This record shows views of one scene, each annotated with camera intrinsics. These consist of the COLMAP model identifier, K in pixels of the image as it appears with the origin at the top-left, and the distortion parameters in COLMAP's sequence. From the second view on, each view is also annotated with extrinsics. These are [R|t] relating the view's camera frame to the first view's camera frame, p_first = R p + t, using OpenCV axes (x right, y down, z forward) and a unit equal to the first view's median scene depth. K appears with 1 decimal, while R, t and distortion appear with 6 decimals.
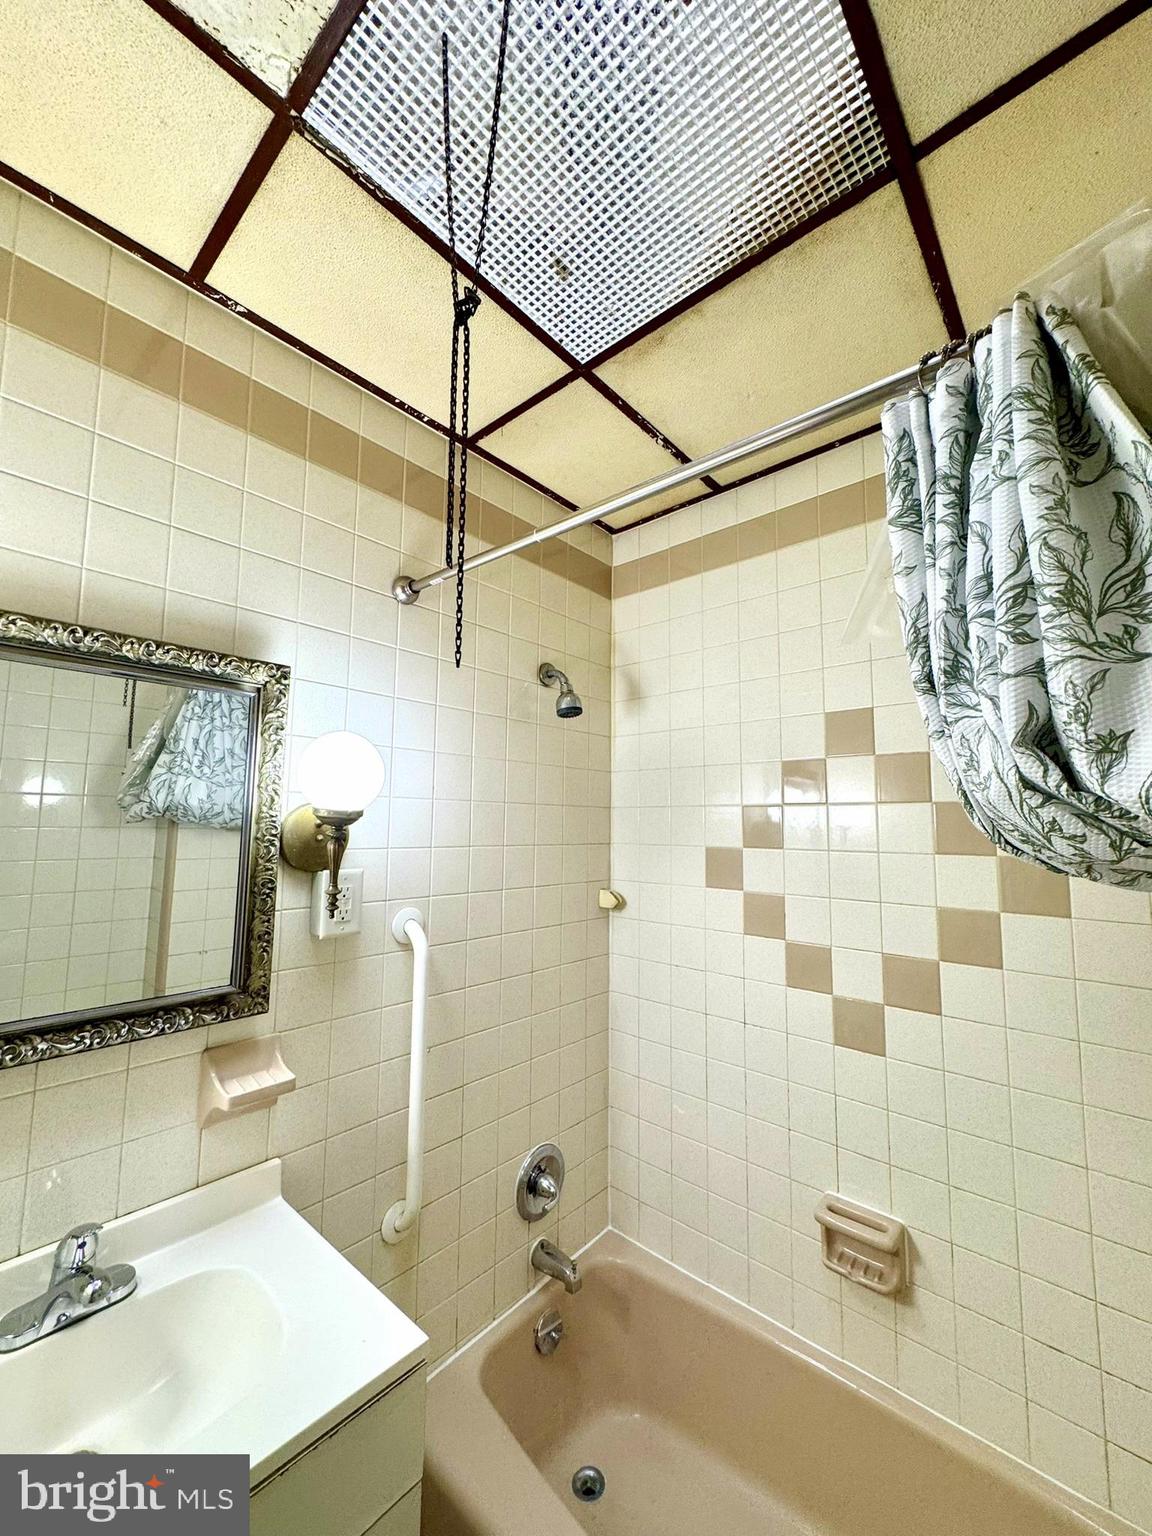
lens RADIAL K [[590.7, 0, 576.0], [0, 590.7, 768.0], [0, 0, 1]] dist [0.003006, 0.000137]
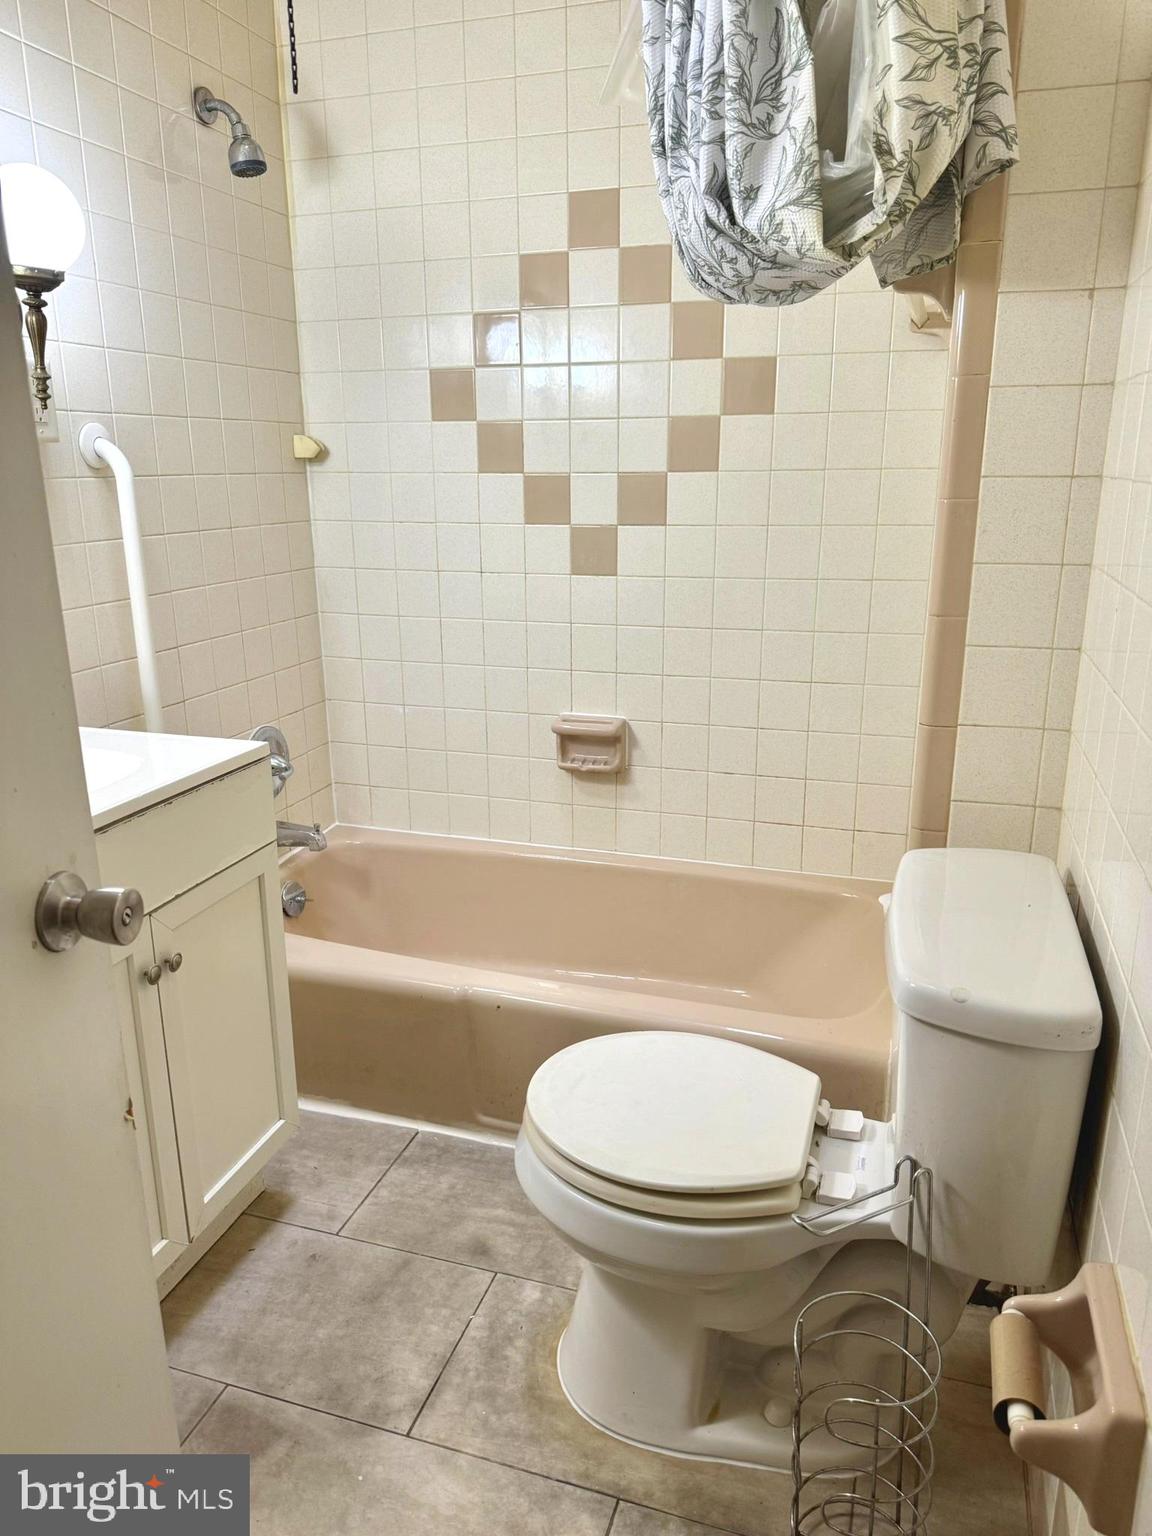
lens RADIAL K [[1075.9, 0, 567.5], [0, 1075.9, 776.0], [0, 0, 1]] dist [0.035074, -0.074279]
pose [[0.909041, -0.134828, 0.394292, -0.360772], [-0.020531, 0.930568, 0.365542, 0.141847], [-0.416201, -0.340388, 0.843157, -0.701426]]
